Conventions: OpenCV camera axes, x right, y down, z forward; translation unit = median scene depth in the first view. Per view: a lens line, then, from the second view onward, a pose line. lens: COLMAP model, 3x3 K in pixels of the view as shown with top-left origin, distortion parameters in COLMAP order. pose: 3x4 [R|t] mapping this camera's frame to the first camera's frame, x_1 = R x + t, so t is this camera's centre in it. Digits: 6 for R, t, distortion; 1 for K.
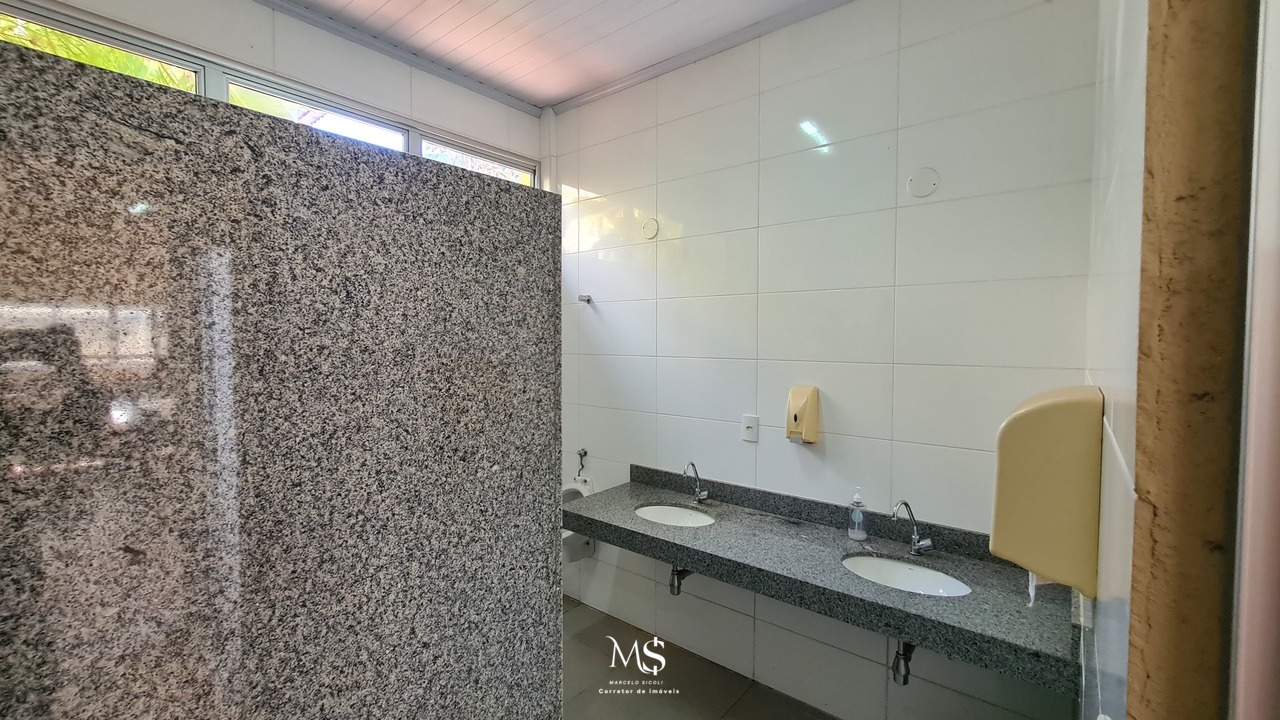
lens RADIAL K [[525.1, 0, 644.0], [0, 525.1, 356.5], [0, 0, 1]] dist [-0.002937, 0.000563]
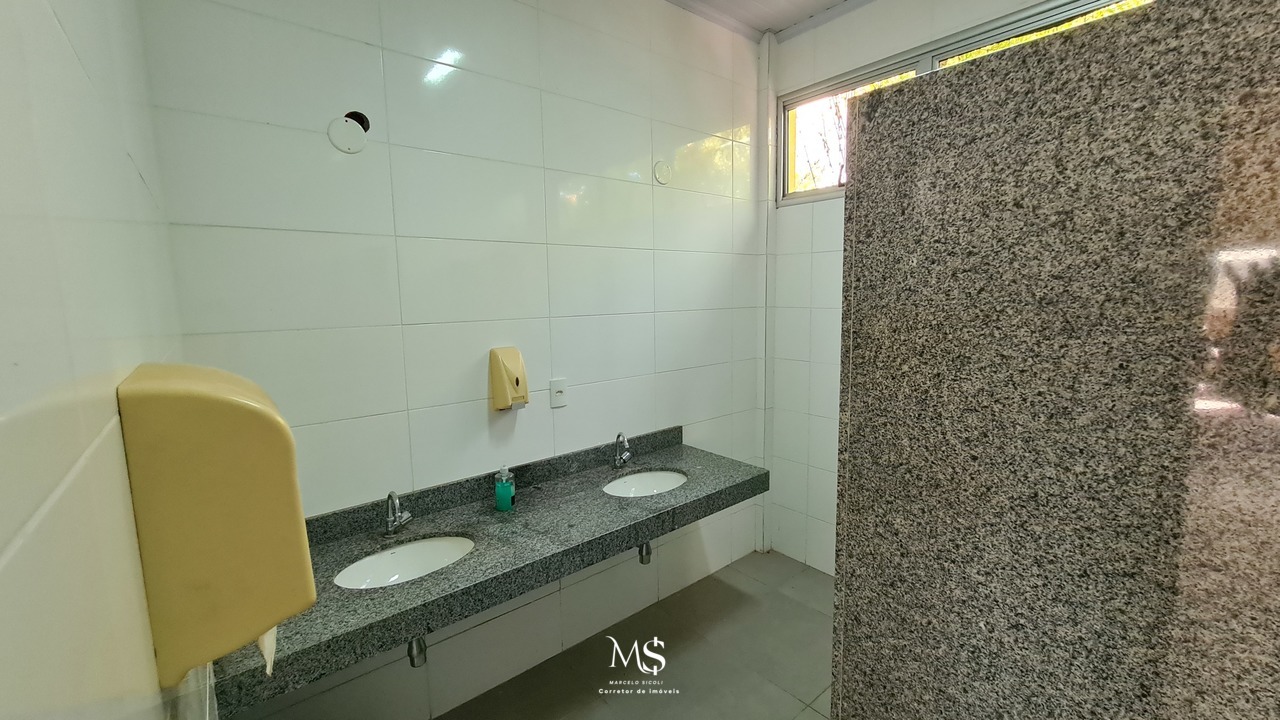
lens RADIAL K [[525.1, 0, 644.0], [0, 525.1, 356.5], [0, 0, 1]] dist [-0.002937, 0.000563]
pose [[0.188814, -0.106120, 0.976262, -0.737310], [0.069728, 0.993084, 0.094462, -0.010585], [-0.979534, 0.050237, 0.194908, 0.731227]]
